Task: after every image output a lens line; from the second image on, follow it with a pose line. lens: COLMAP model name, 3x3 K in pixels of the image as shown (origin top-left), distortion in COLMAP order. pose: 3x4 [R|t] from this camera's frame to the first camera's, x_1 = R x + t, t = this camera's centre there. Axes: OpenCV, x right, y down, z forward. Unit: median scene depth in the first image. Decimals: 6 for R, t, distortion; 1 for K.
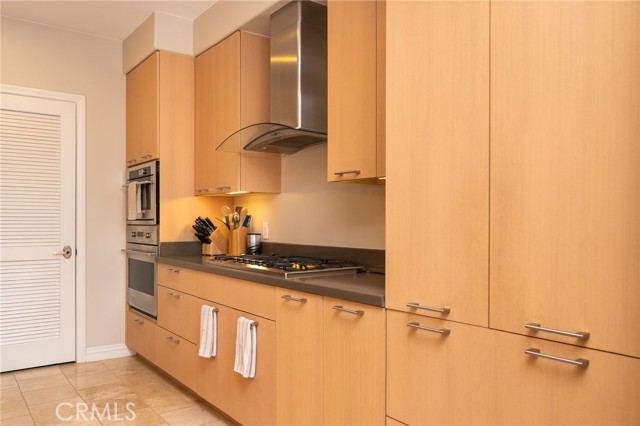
lens RADIAL K [[501.4, 0, 320.6], [0, 501.4, 215.6], [0, 0, 1]] dist [0.001798, -0.002383]
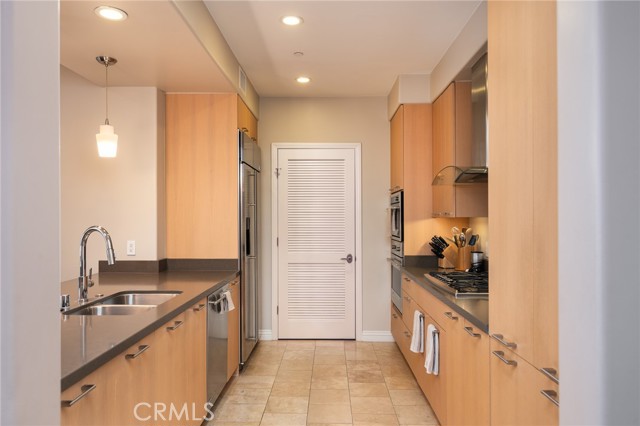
lens RADIAL K [[460.8, 0, 320.2], [0, 460.8, 210.3], [0, 0, 1]] dist [0.004219, 0.000836]
pose [[0.786233, -0.014031, -0.617771, 0.229420], [0.007081, 0.999881, -0.013698, -0.045415], [0.617890, 0.006395, 0.786239, -0.046524]]
